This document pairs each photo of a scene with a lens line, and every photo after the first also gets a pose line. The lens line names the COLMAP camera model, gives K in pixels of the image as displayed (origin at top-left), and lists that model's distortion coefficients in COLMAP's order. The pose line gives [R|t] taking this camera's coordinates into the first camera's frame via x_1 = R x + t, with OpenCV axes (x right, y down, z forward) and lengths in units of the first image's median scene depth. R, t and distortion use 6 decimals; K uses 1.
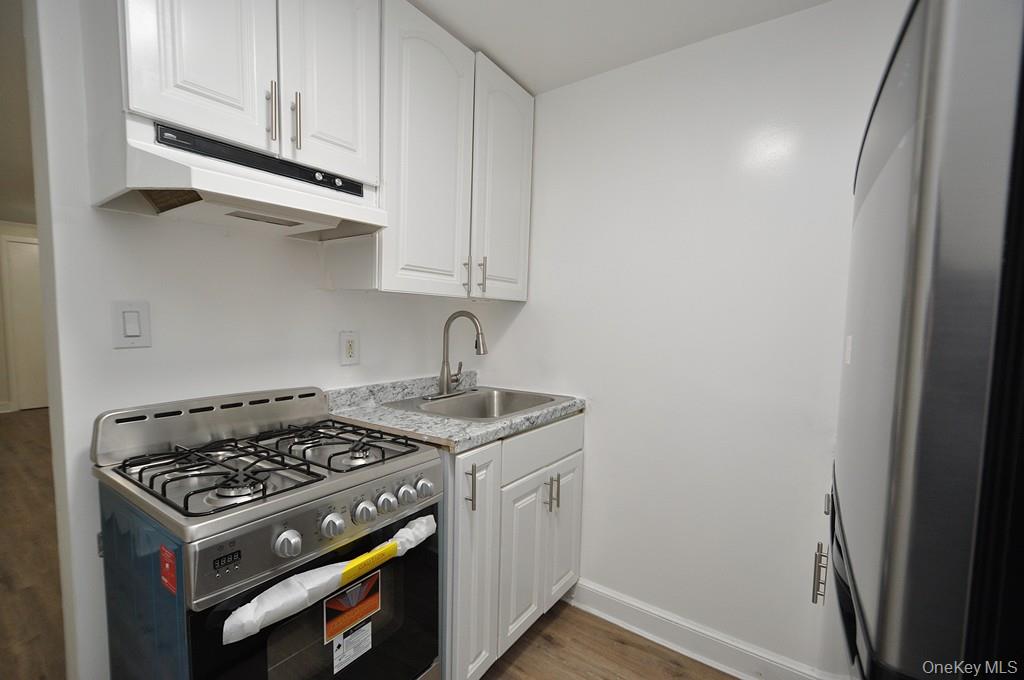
lens RADIAL K [[441.8, 0, 509.4], [0, 441.8, 351.3], [0, 0, 1]] dist [0.001644, -0.000080]
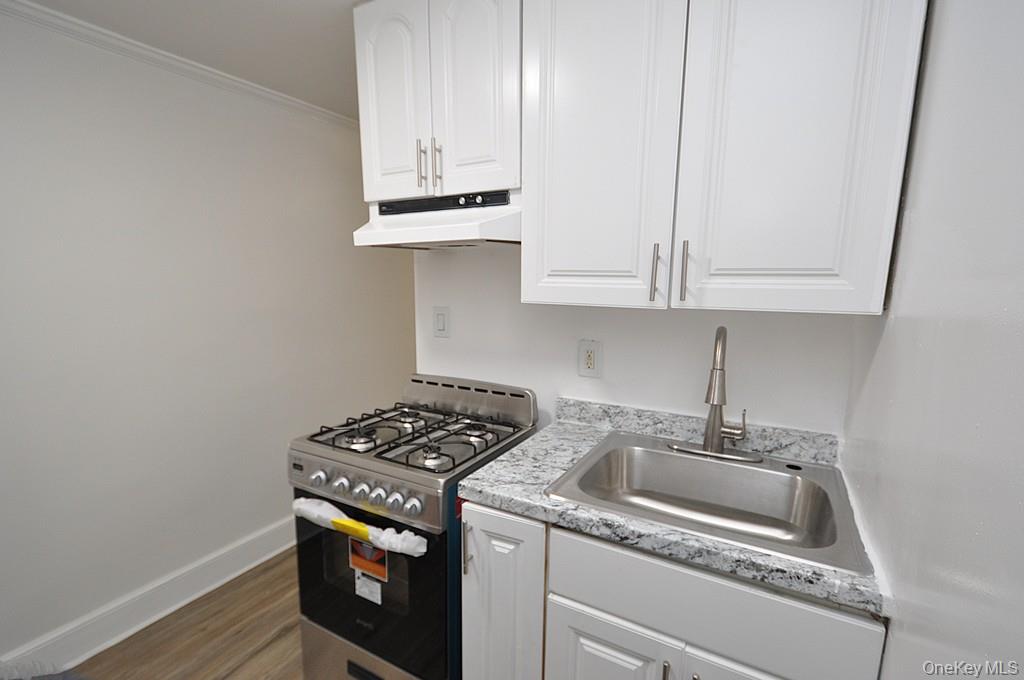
lens RADIAL K [[468.5, 0, 515.8], [0, 468.5, 350.2], [0, 0, 1]] dist [0.001447, -0.000609]
pose [[0.120526, 0.138721, -0.982970, 0.636932], [-0.080551, 0.988290, 0.129595, -0.154052], [0.989437, 0.063560, 0.130288, 0.816488]]
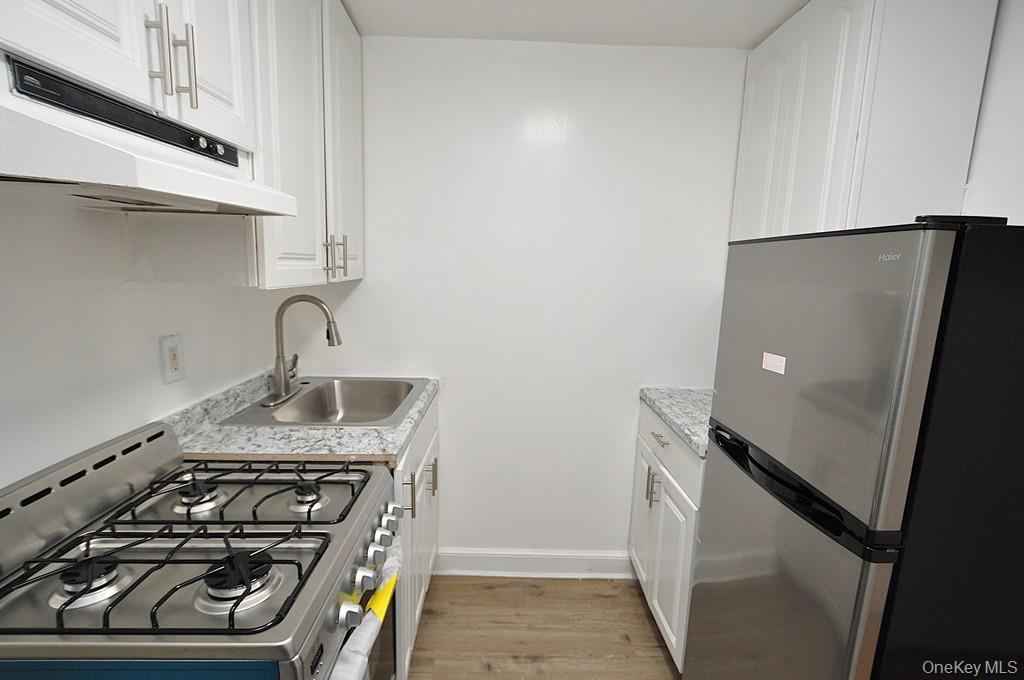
lens RADIAL K [[483.2, 0, 511.5], [0, 483.2, 352.3], [0, 0, 1]] dist [0.002670, -0.000136]
pose [[0.807815, -0.102386, 0.580476, -0.420563], [0.028830, 0.990483, 0.134583, -0.122003], [-0.588731, -0.091984, 0.803078, 0.035900]]
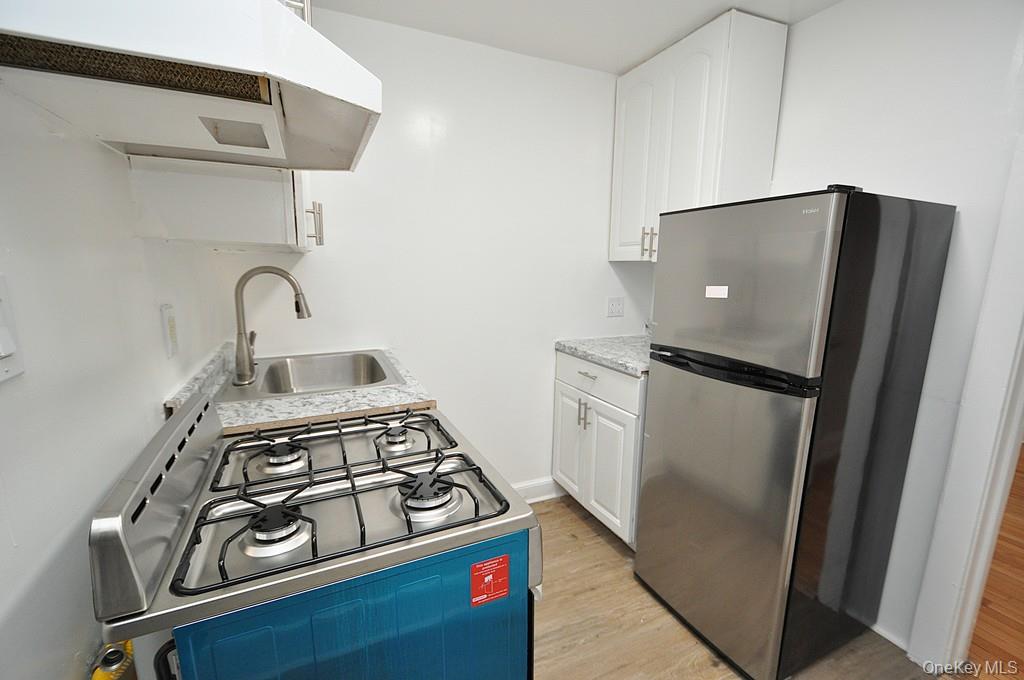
lens RADIAL K [[441.8, 0, 509.4], [0, 441.8, 351.3], [0, 0, 1]] dist [0.001644, -0.000080]
pose [[0.498926, -0.176902, 0.848398, -0.752825], [0.060573, 0.983669, 0.169486, -0.062721], [-0.864525, -0.033171, 0.501494, 0.279407]]
